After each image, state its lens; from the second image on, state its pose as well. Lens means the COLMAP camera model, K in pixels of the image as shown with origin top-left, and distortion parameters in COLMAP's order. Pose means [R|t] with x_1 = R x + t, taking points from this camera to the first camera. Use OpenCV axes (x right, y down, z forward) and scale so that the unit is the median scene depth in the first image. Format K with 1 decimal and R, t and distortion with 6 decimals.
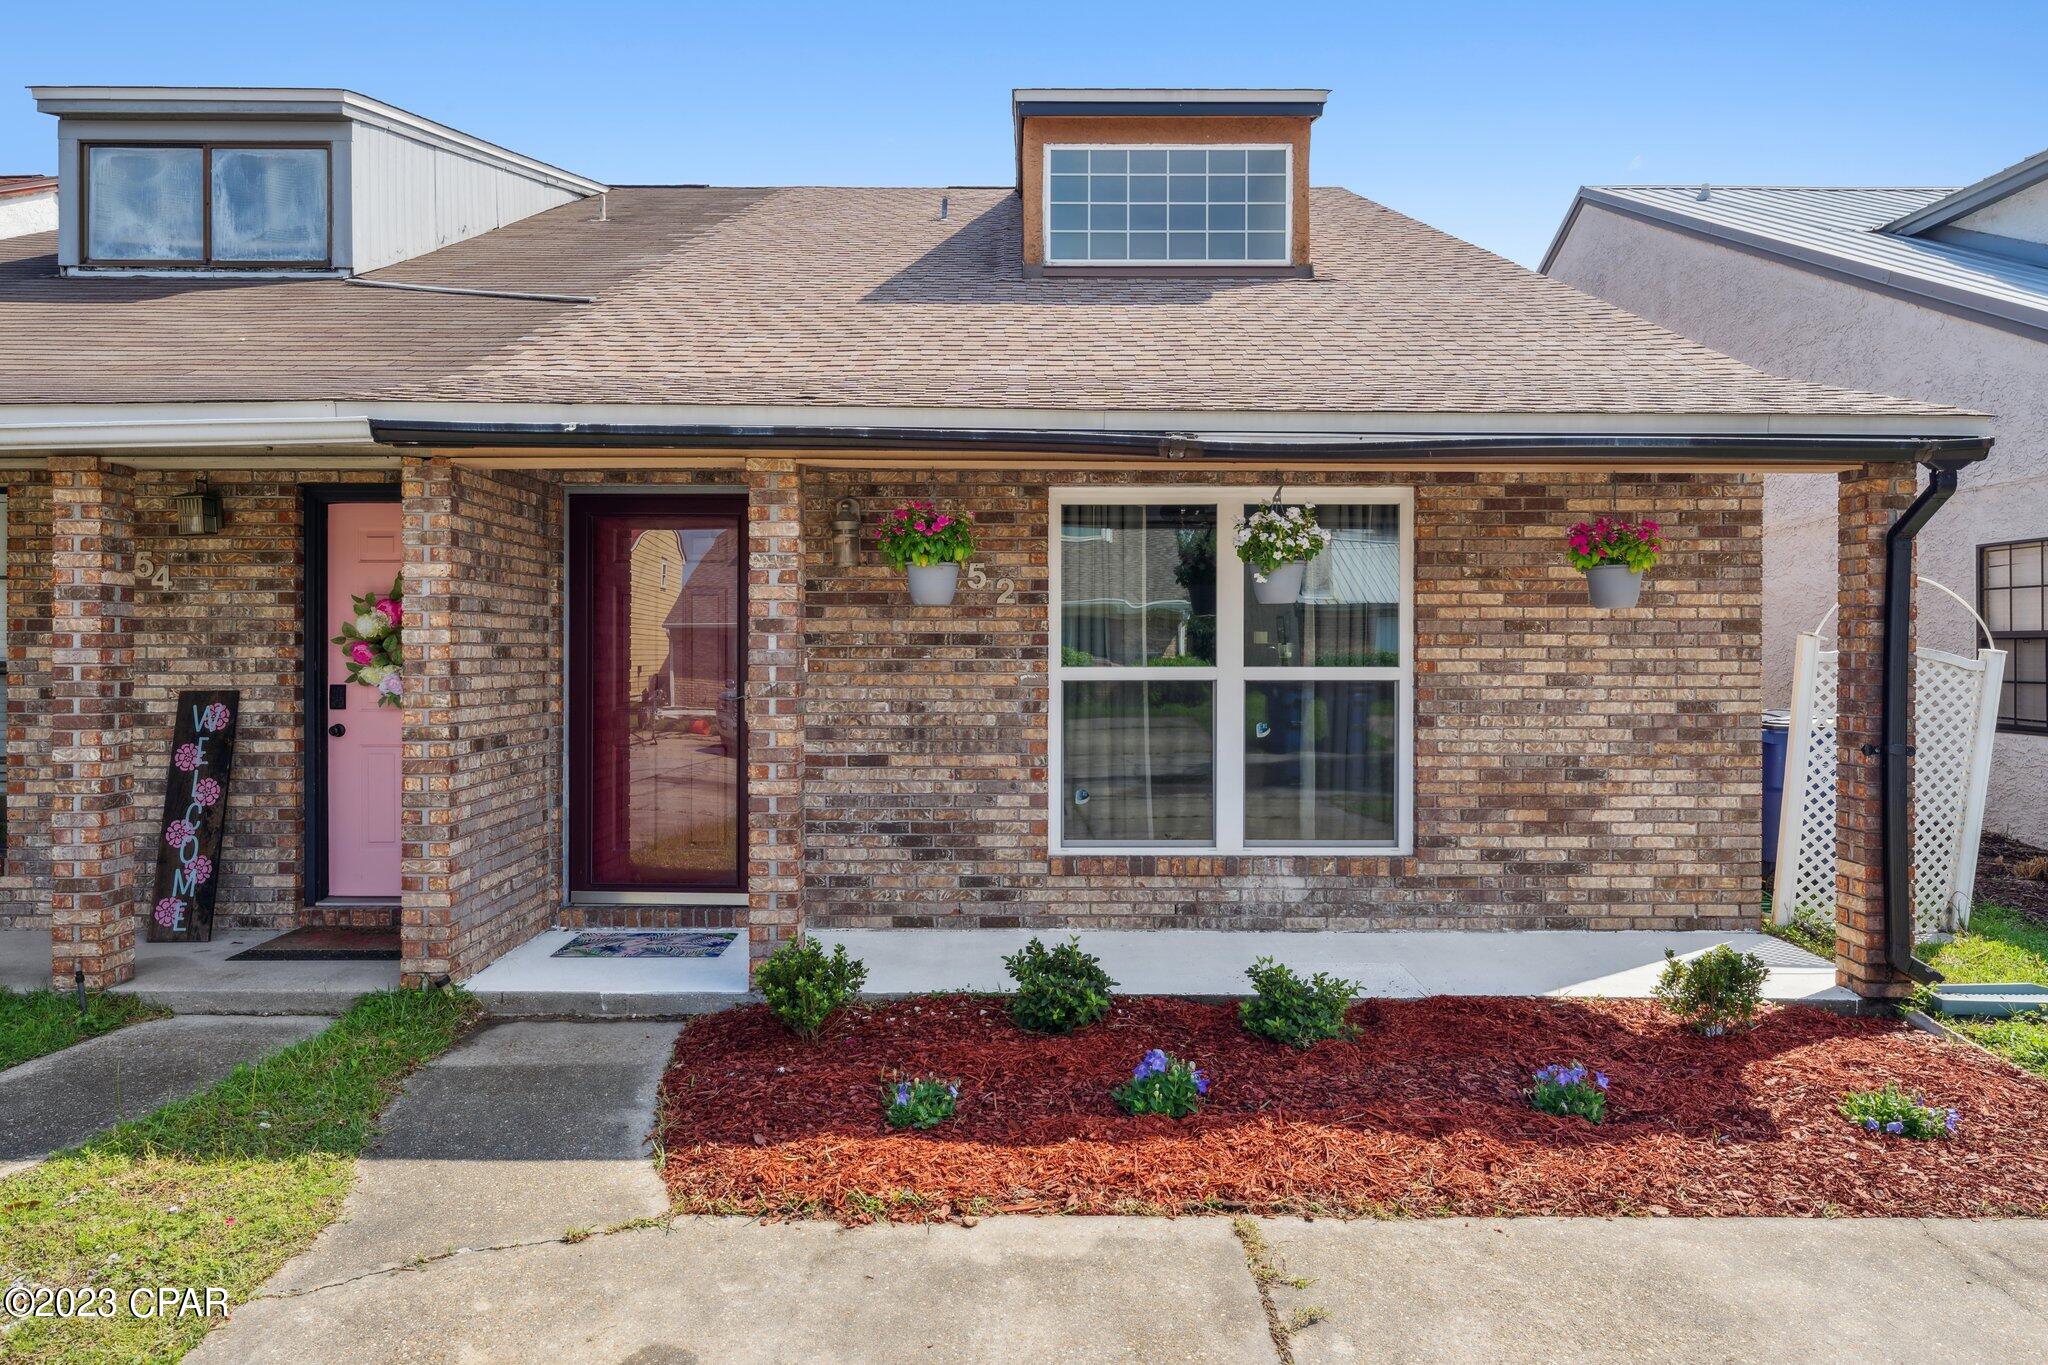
lens RADIAL K [[1327.9, 0, 1024.1], [0, 1327.9, 664.2], [0, 0, 1]] dist [0.004291, -0.002101]
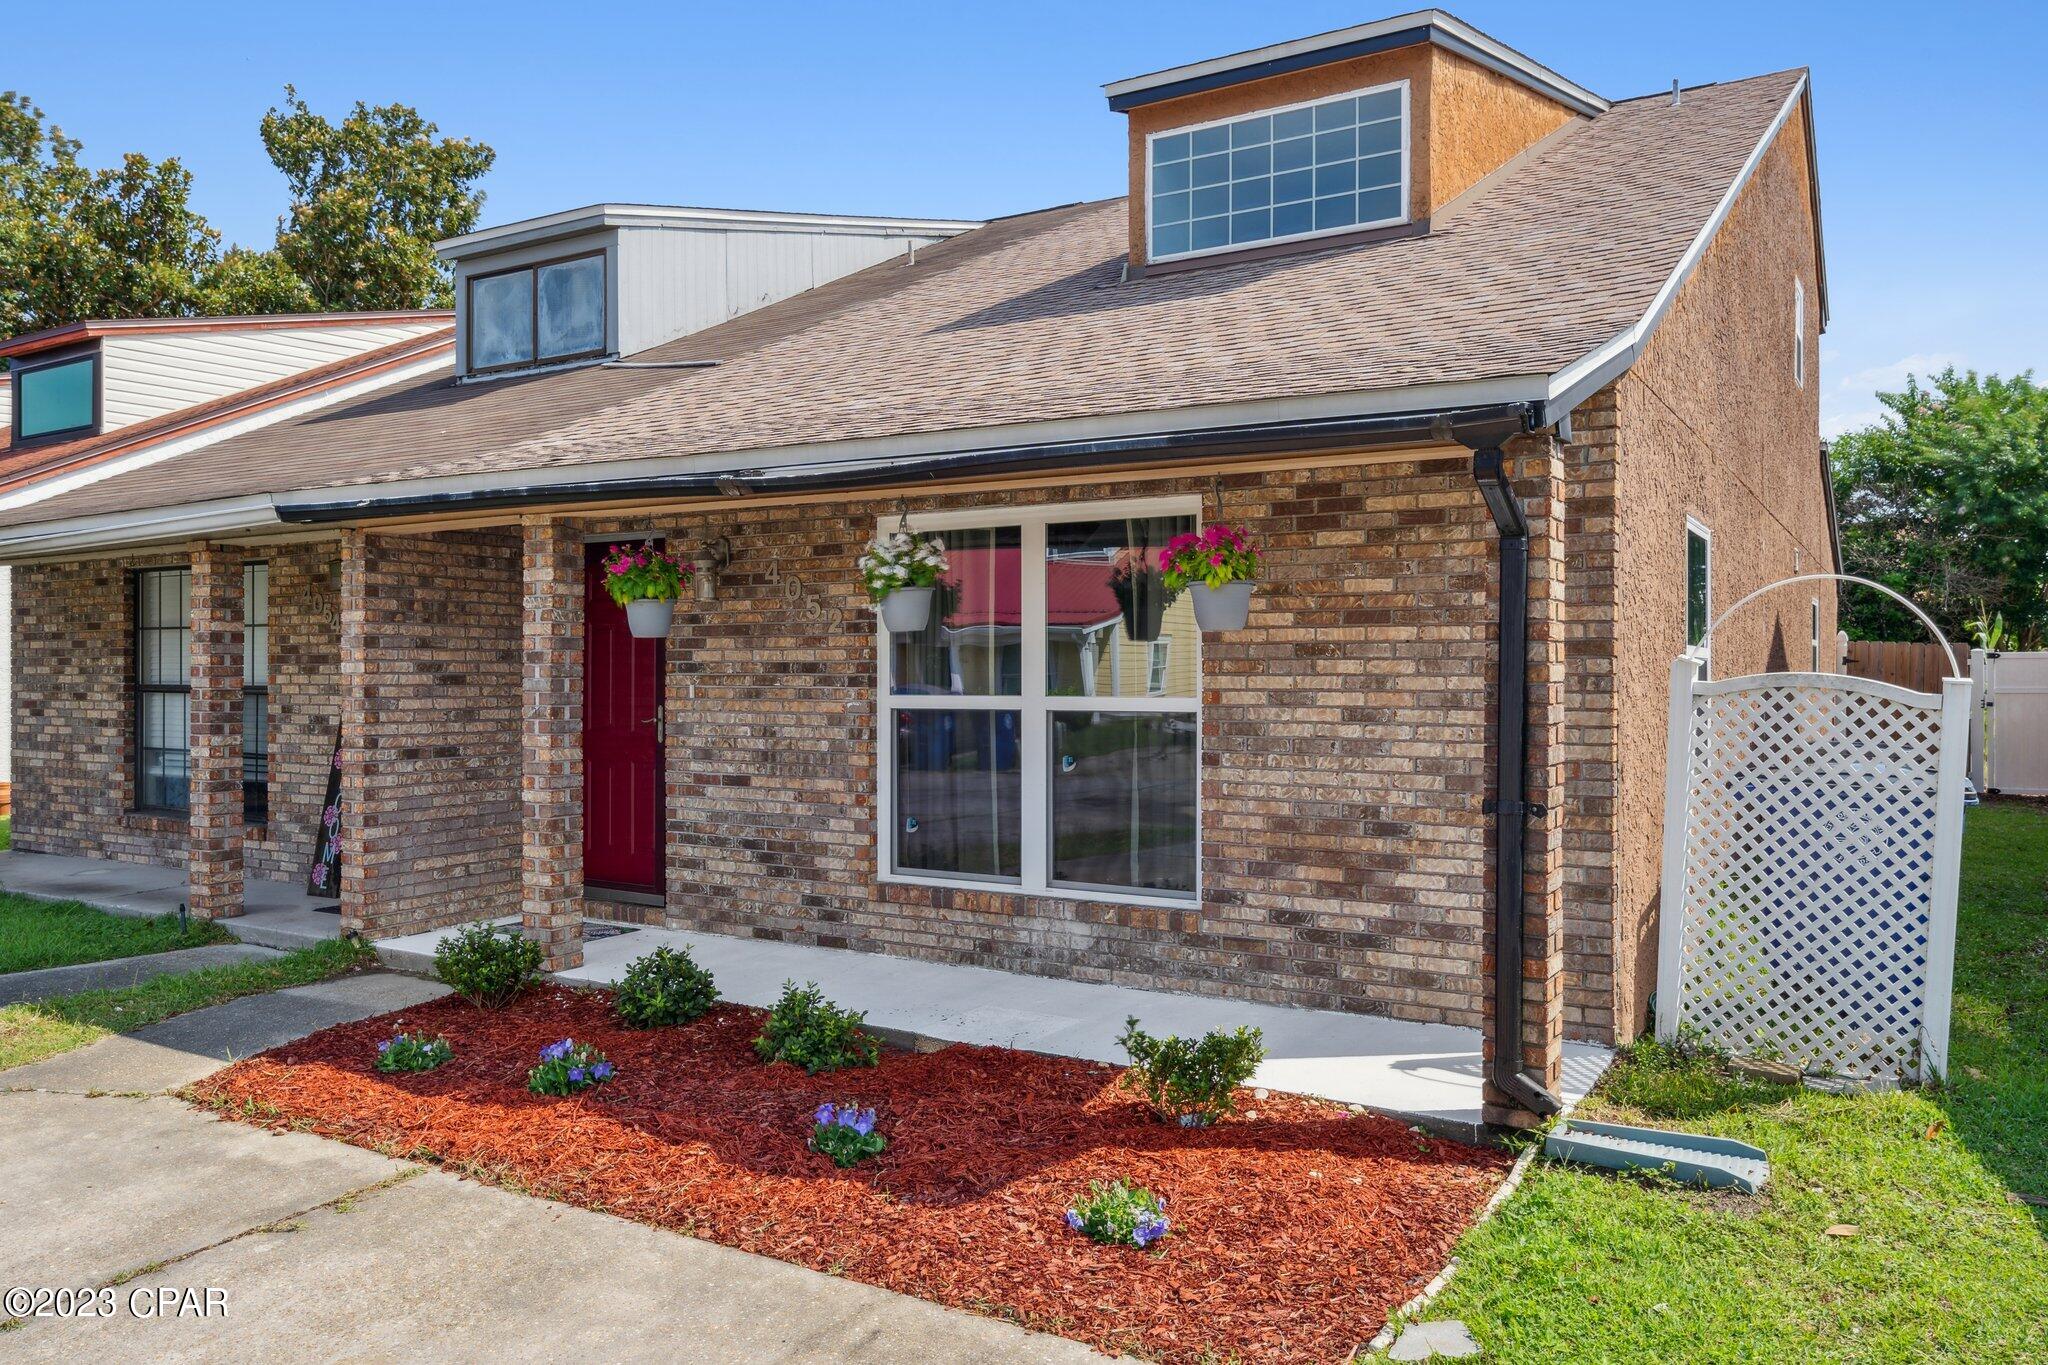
lens RADIAL K [[1502.5, 0, 1025.9], [0, 1502.5, 689.3], [0, 0, 1]] dist [-0.005795, 0.007951]
pose [[0.850731, 0.004701, -0.525580, 0.722783], [-0.005285, 0.999986, 0.000389, -0.003156], [0.525574, 0.002446, 0.850744, 0.086564]]
